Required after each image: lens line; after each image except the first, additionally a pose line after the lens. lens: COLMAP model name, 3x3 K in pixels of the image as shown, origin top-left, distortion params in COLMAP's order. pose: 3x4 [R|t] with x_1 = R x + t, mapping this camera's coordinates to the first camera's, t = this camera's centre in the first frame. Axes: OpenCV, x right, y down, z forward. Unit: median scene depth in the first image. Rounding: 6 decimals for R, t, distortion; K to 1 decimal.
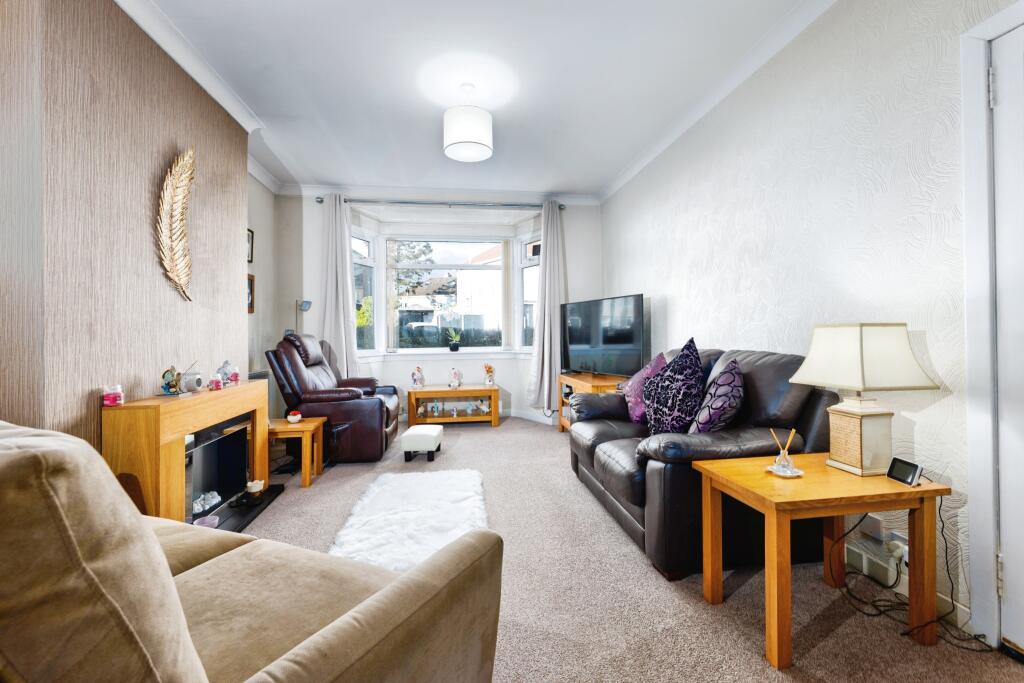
lens RADIAL K [[424.1, 0, 510.4], [0, 424.1, 338.7], [0, 0, 1]] dist [0.001794, -0.000022]
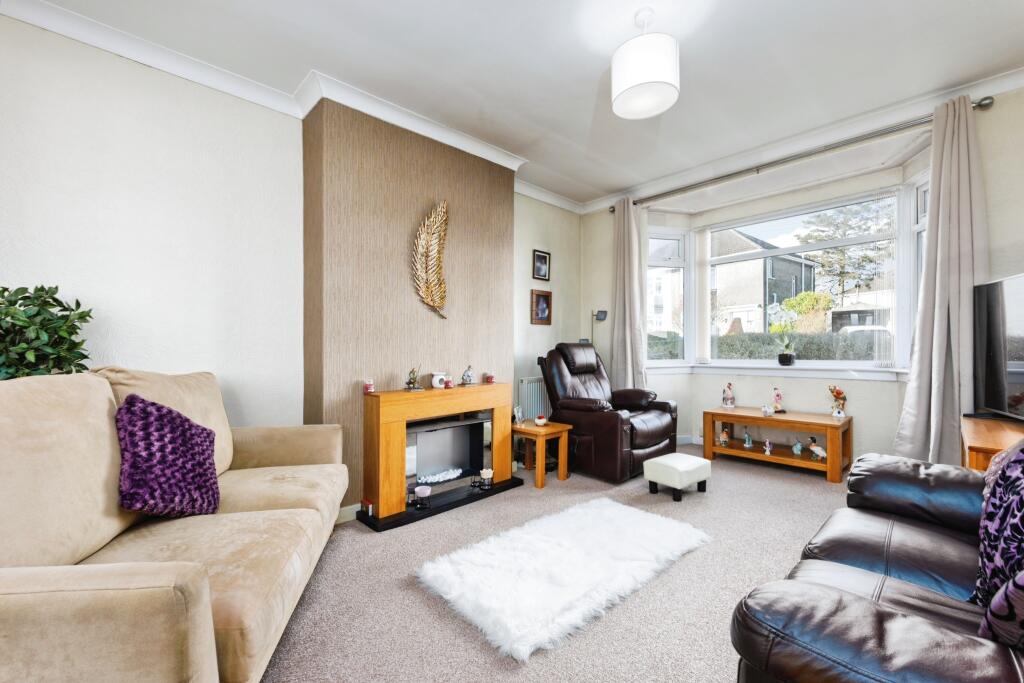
lens RADIAL K [[424.1, 0, 510.4], [0, 424.1, 342.8], [0, 0, 1]] dist [0.001794, -0.000022]
pose [[0.578659, -0.003285, -0.815563, 0.284743], [-0.003522, 0.999973, -0.006527, -0.004100], [0.815562, 0.006649, 0.578632, 0.277517]]
